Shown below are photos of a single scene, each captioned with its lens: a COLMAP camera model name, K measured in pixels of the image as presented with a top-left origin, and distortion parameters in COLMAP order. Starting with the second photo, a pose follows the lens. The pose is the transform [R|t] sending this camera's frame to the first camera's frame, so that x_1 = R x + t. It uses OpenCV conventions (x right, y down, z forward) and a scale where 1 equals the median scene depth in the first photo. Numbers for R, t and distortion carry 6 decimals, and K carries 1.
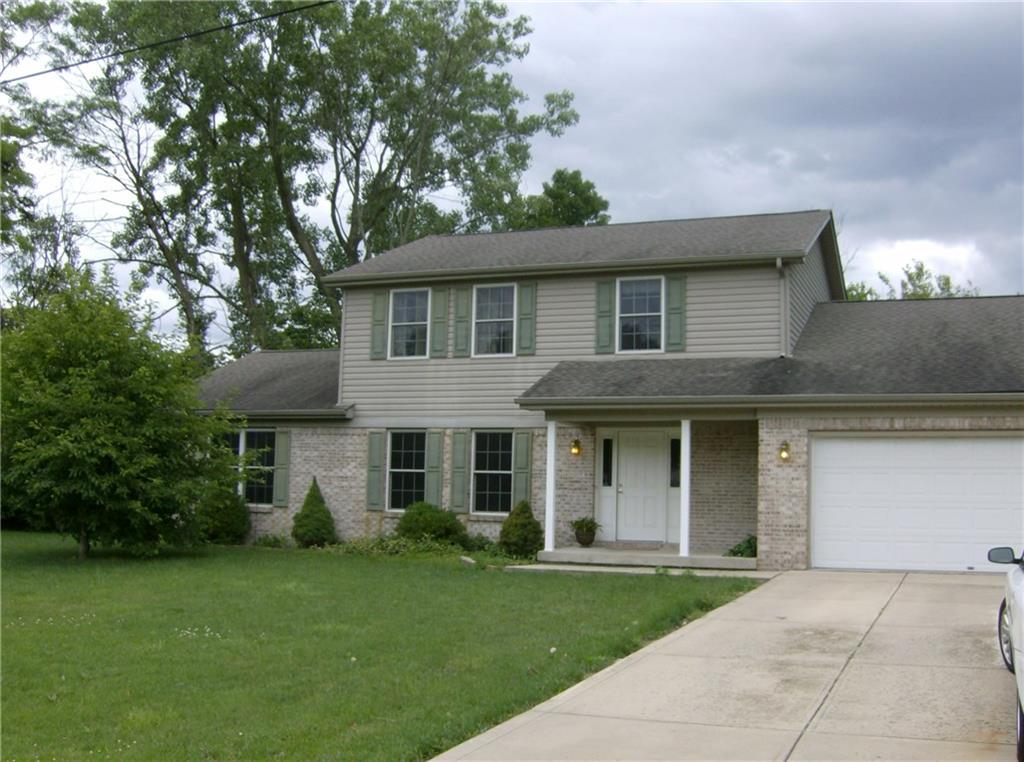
lens RADIAL K [[1148.7, 0, 497.4], [0, 1148.7, 380.0], [0, 0, 1]] dist [-0.161854, -0.002464]
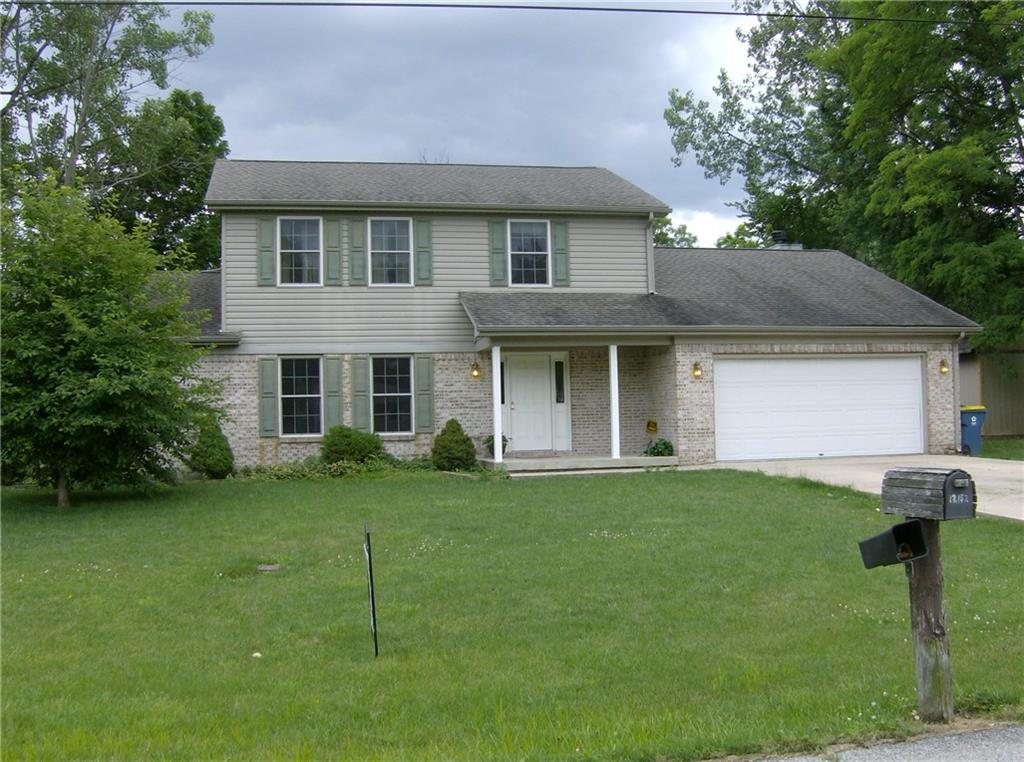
lens RADIAL K [[1135.0, 0, 525.8], [0, 1135.0, 382.4], [0, 0, 1]] dist [-0.188343, 0.317330]
pose [[0.812339, -0.023270, 0.582722, -0.514777], [-0.017526, 0.997778, 0.064276, -0.000822], [-0.582923, -0.062427, 0.810126, 0.076709]]
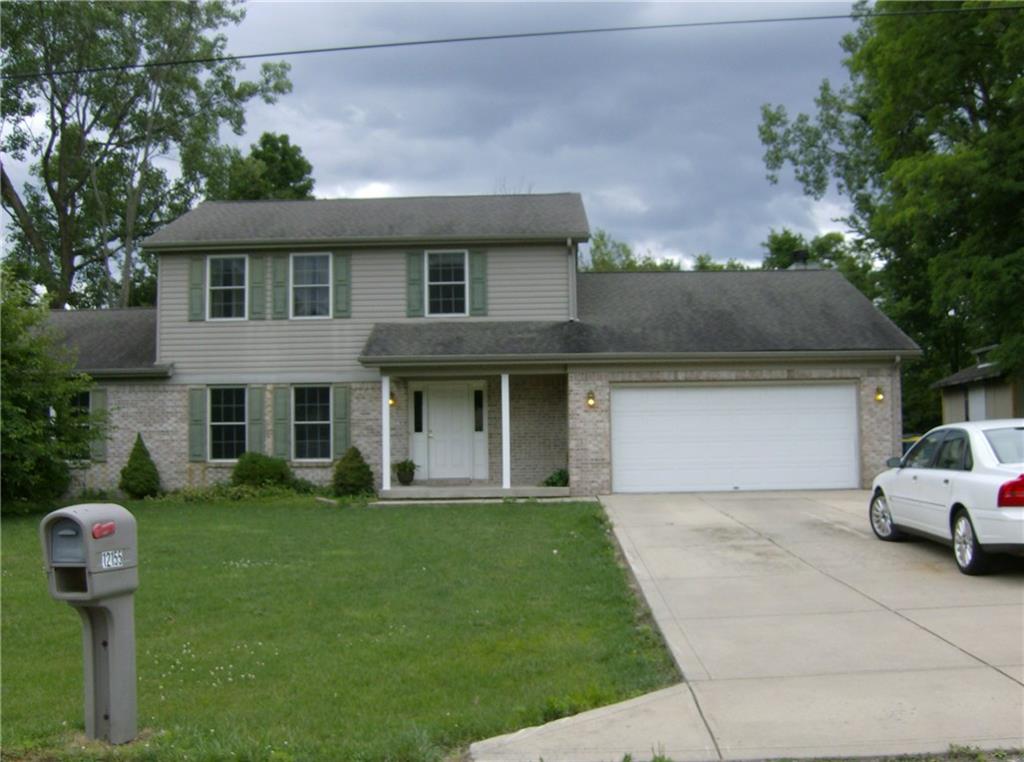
lens RADIAL K [[1137.9, 0, 512.0], [0, 1137.9, 381.0], [0, 0, 1]] dist [-0.190306, 0.143558]
pose [[0.930903, -0.015778, 0.364926, -0.222915], [-0.001011, 0.998951, 0.045771, -0.010471], [-0.365265, -0.042978, 0.929911, -0.088502]]
